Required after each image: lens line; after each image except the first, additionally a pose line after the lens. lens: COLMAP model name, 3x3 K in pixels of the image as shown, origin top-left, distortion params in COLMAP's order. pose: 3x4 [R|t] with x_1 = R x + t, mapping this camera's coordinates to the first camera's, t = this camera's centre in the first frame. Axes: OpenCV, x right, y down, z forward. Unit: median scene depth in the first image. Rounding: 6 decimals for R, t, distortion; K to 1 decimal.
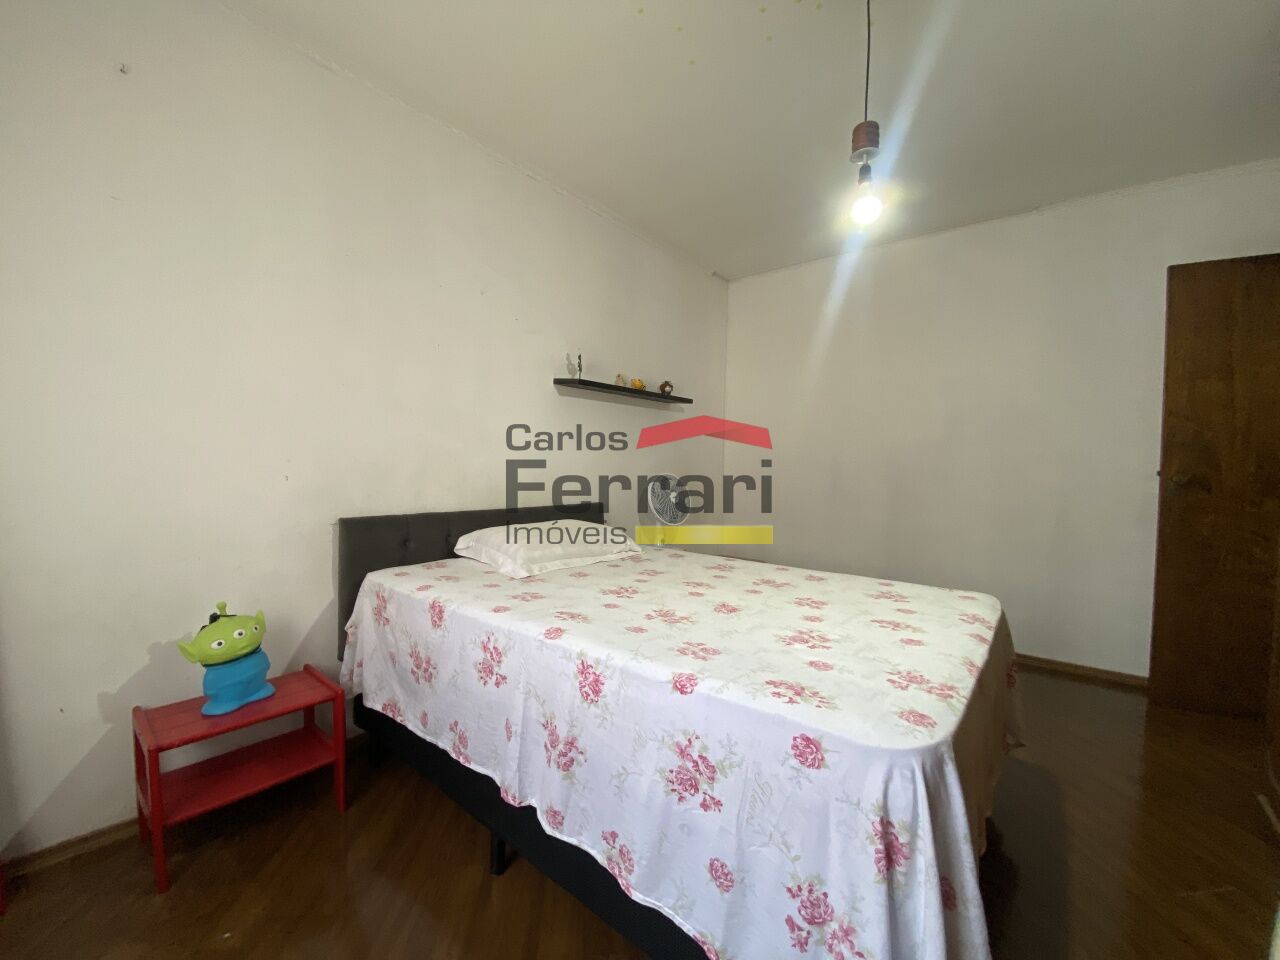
lens RADIAL K [[532.1, 0, 671.5], [0, 532.1, 482.1], [0, 0, 1]] dist [0.000727, -0.000012]
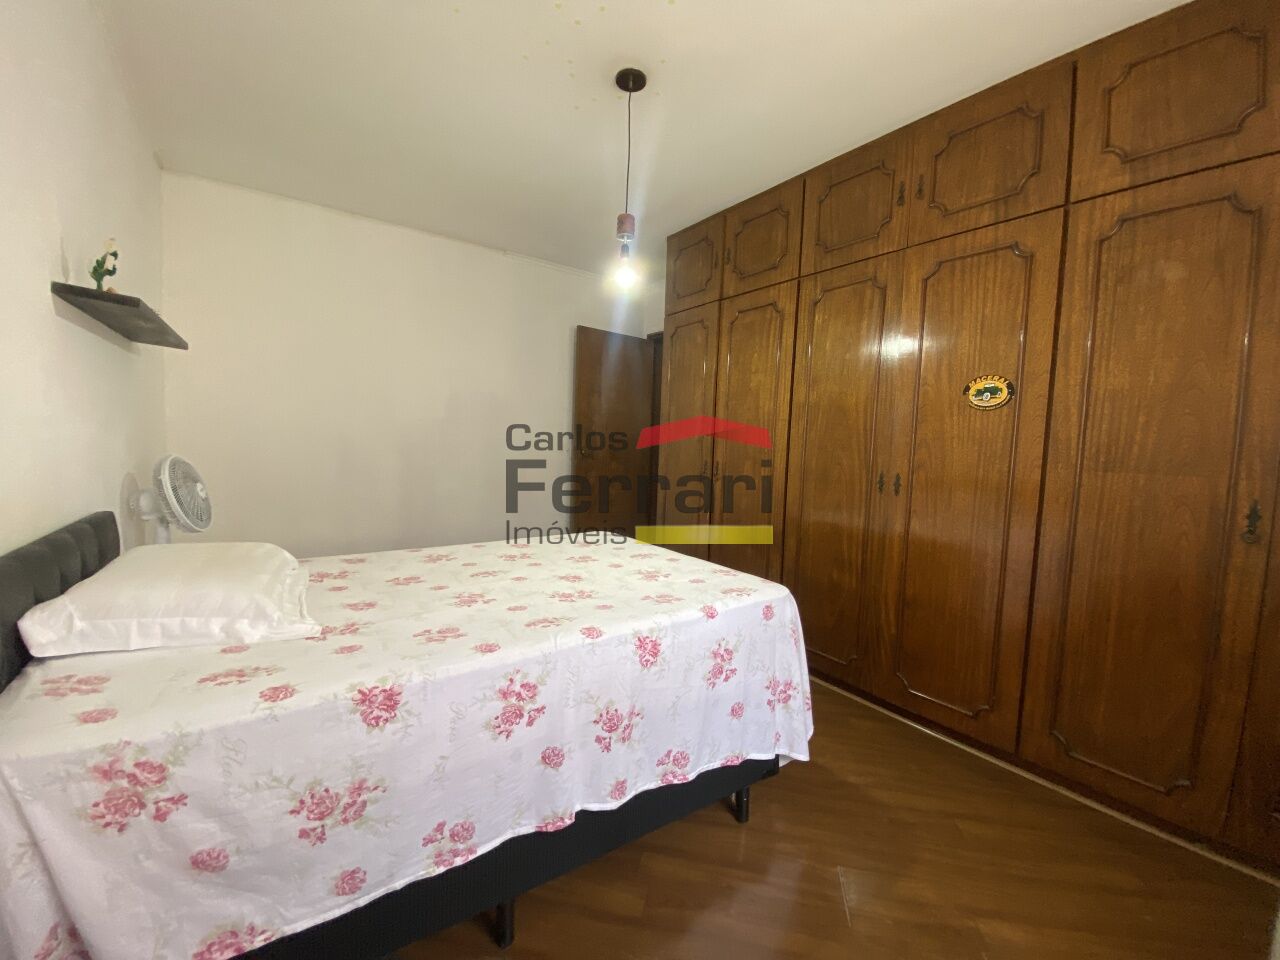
lens RADIAL K [[520.1, 0, 637.6], [0, 520.1, 477.7], [0, 0, 1]] dist [-0.000108, -0.011117]
pose [[0.297689, -0.081224, 0.951201, -1.033109], [0.015517, 0.996654, 0.080249, -0.084133], [-0.954537, -0.009130, 0.297953, 0.571678]]
